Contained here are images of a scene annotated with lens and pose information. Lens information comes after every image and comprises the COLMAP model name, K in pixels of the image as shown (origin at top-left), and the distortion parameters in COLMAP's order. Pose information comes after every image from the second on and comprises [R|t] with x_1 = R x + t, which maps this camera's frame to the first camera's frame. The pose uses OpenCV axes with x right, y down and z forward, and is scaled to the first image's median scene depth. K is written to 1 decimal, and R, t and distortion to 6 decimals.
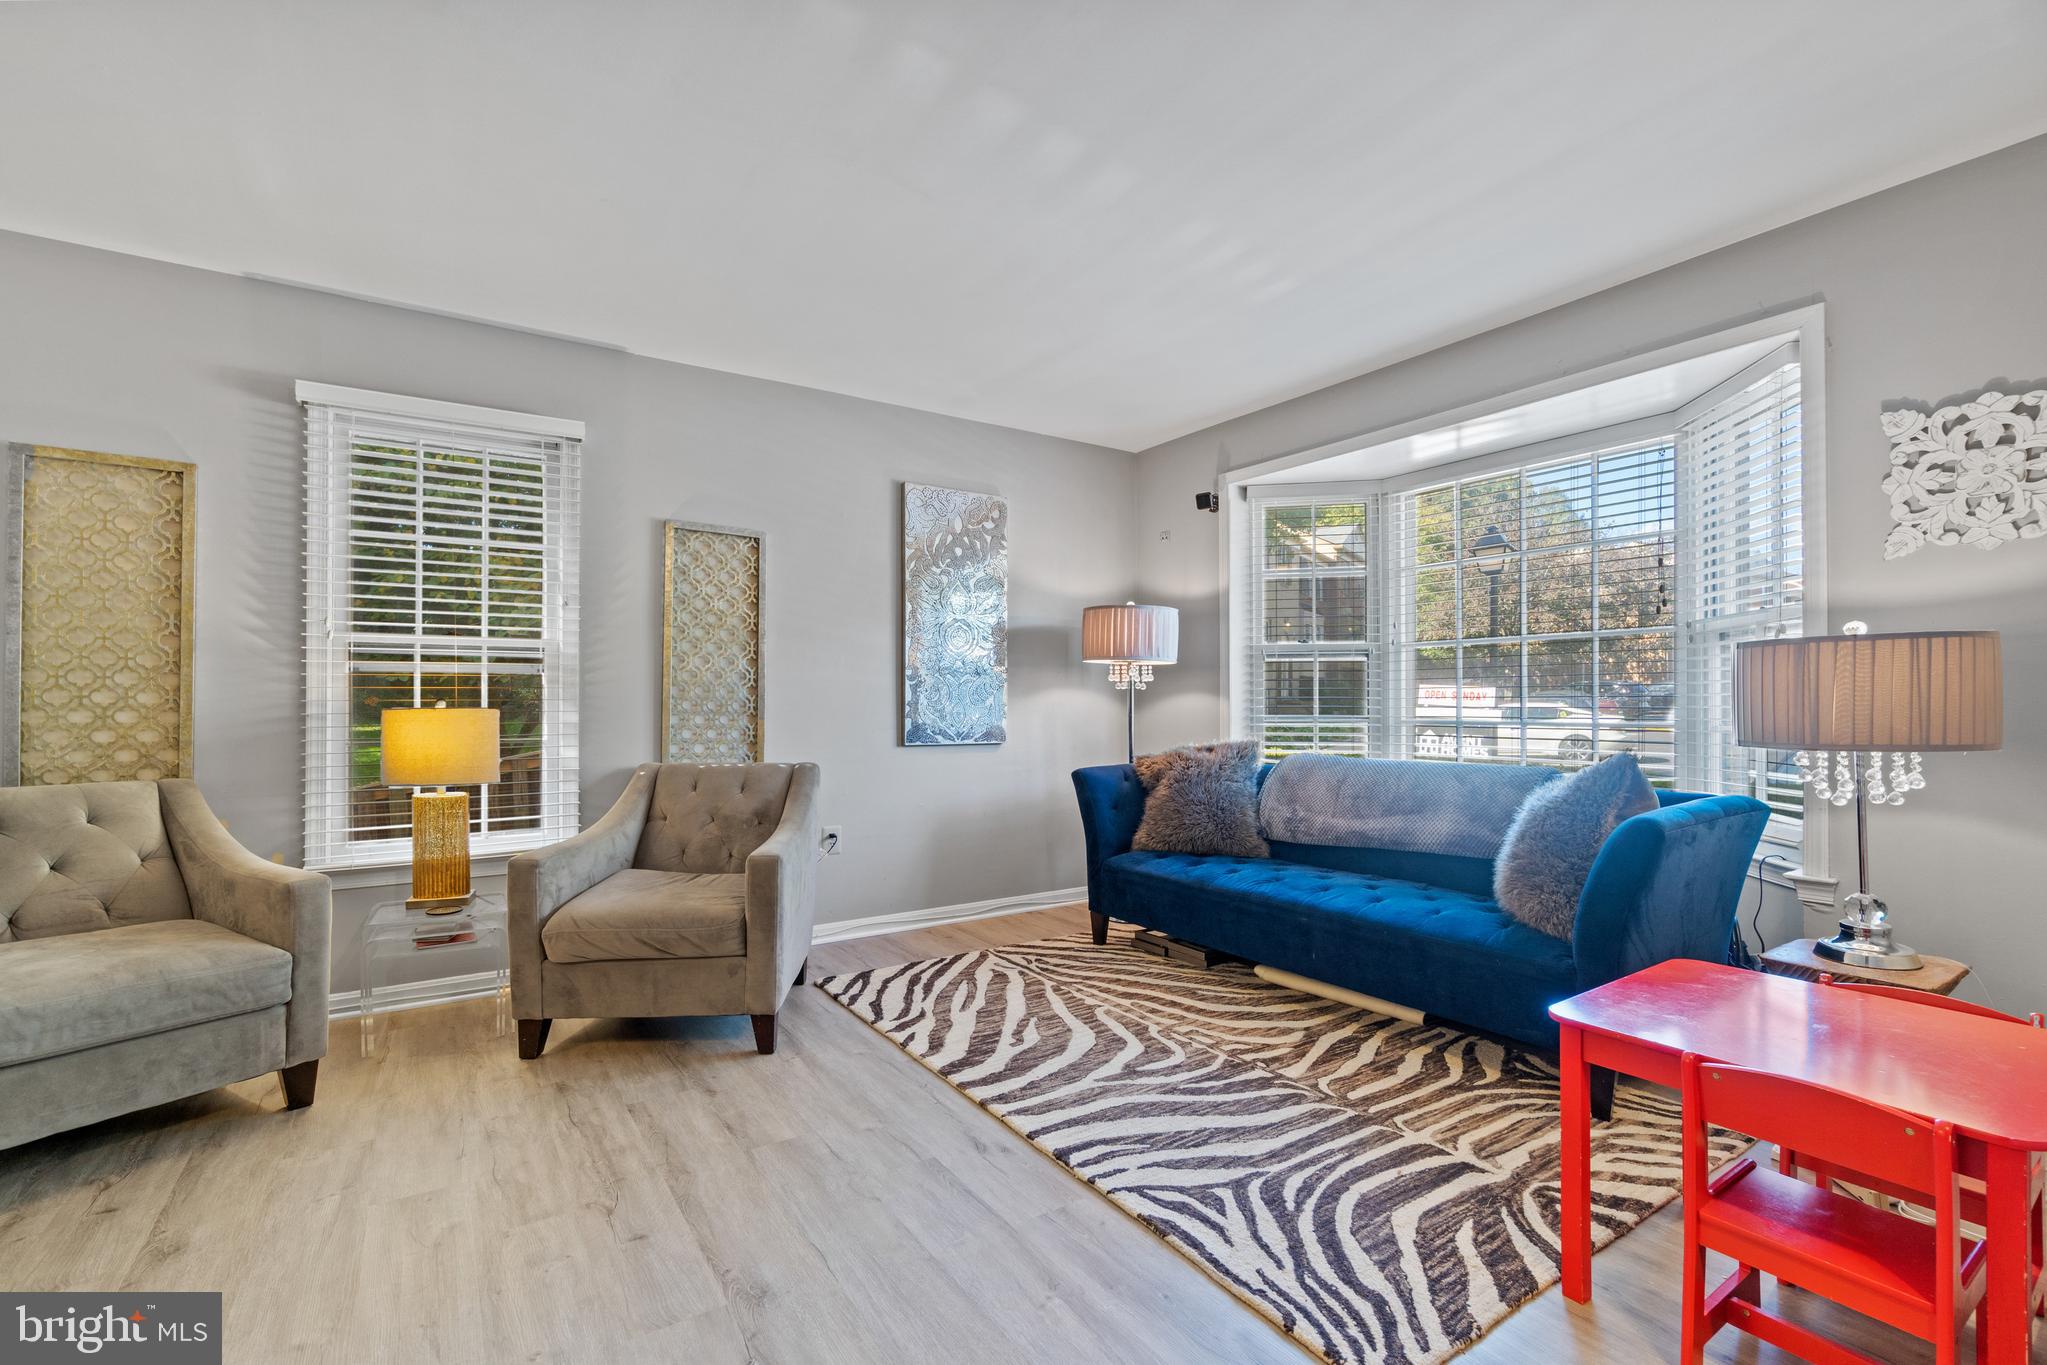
lens RADIAL K [[884.6, 0, 1005.3], [0, 884.6, 711.9], [0, 0, 1]] dist [-0.011542, 0.003511]
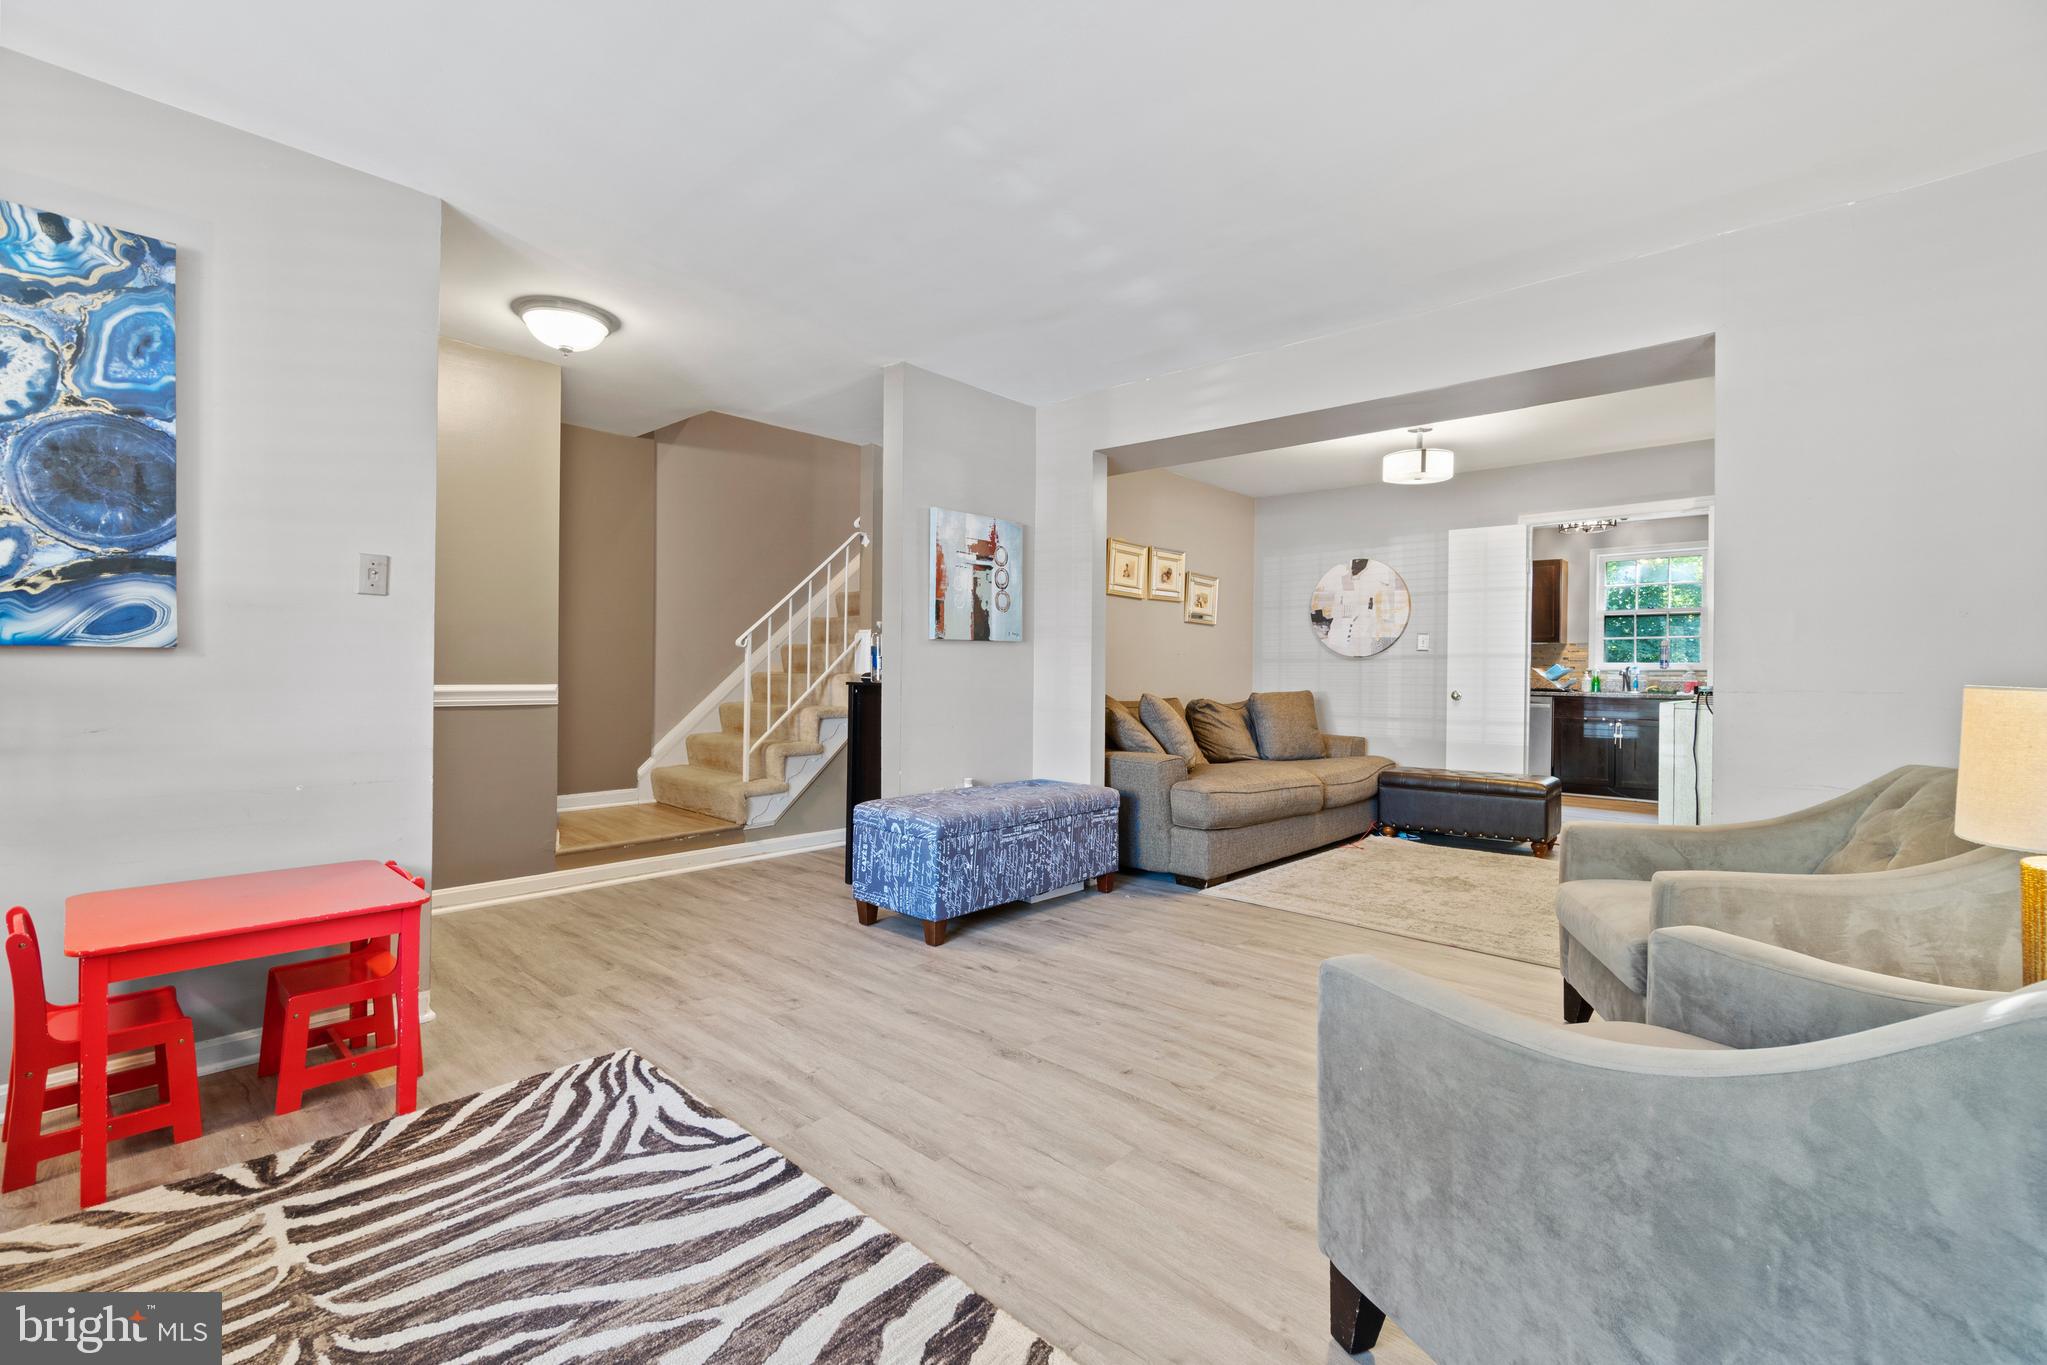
lens RADIAL K [[884.6, 0, 1015.0], [0, 884.6, 658.6], [0, 0, 1]] dist [-0.011542, 0.003511]
pose [[-0.968962, -0.012387, -0.246898, 0.051851], [-0.010982, 0.999915, -0.007068, -0.010993], [0.246965, -0.004137, -0.969016, 1.367860]]
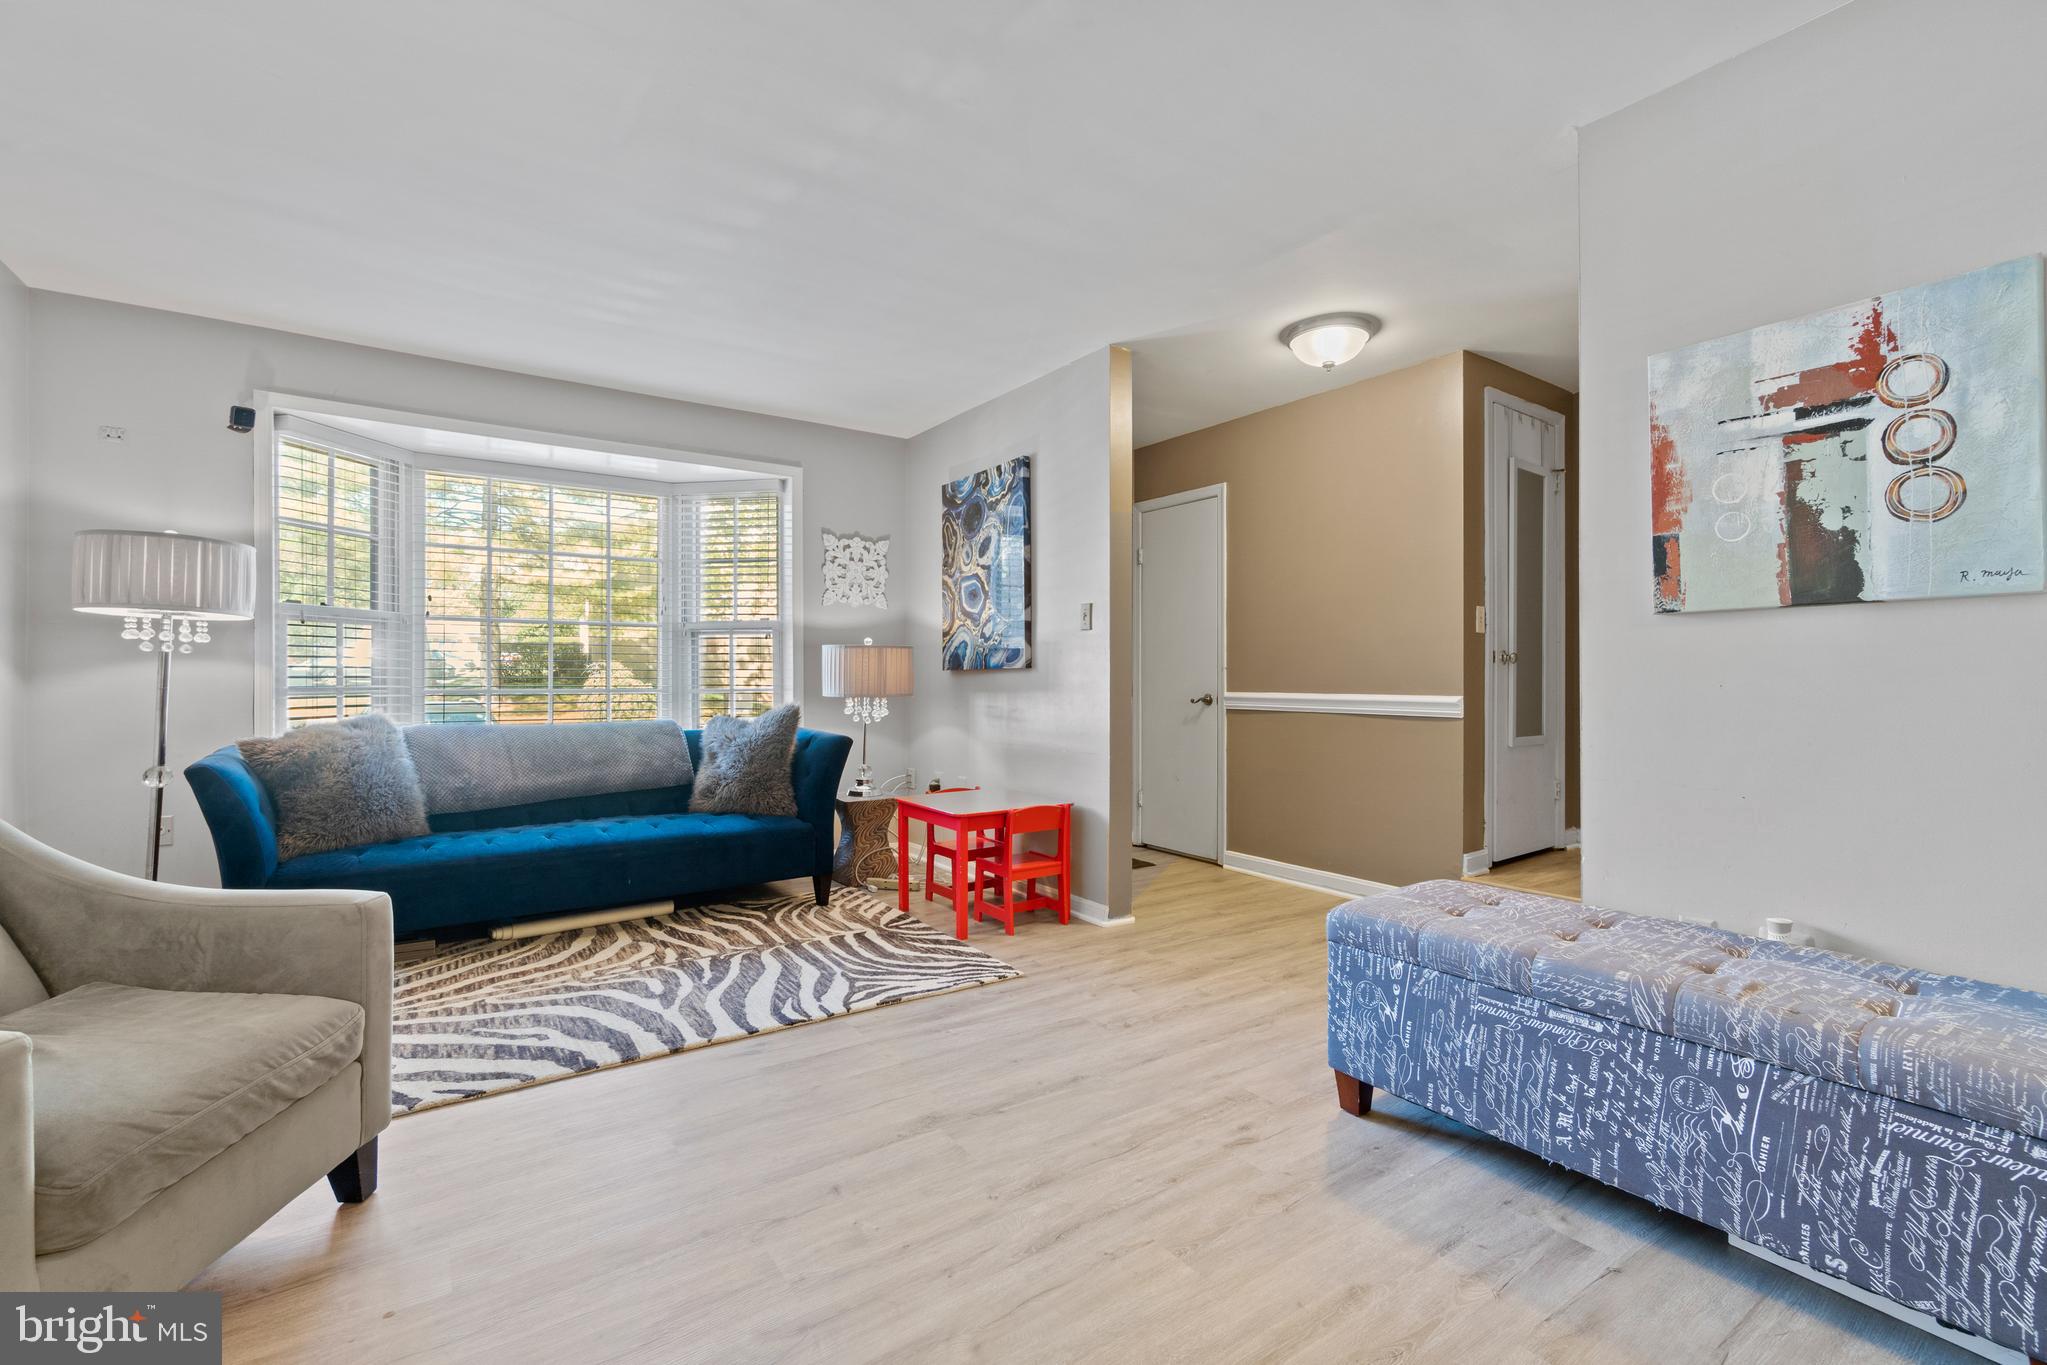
lens RADIAL K [[884.6, 0, 1025.9], [0, 884.6, 679.0], [0, 0, 1]] dist [-0.011542, 0.003511]
pose [[-0.027196, -0.000709, 0.999630, -0.882820], [0.005288, 0.999986, 0.000853, -0.001471], [-0.999616, 0.005310, -0.027192, 0.485406]]
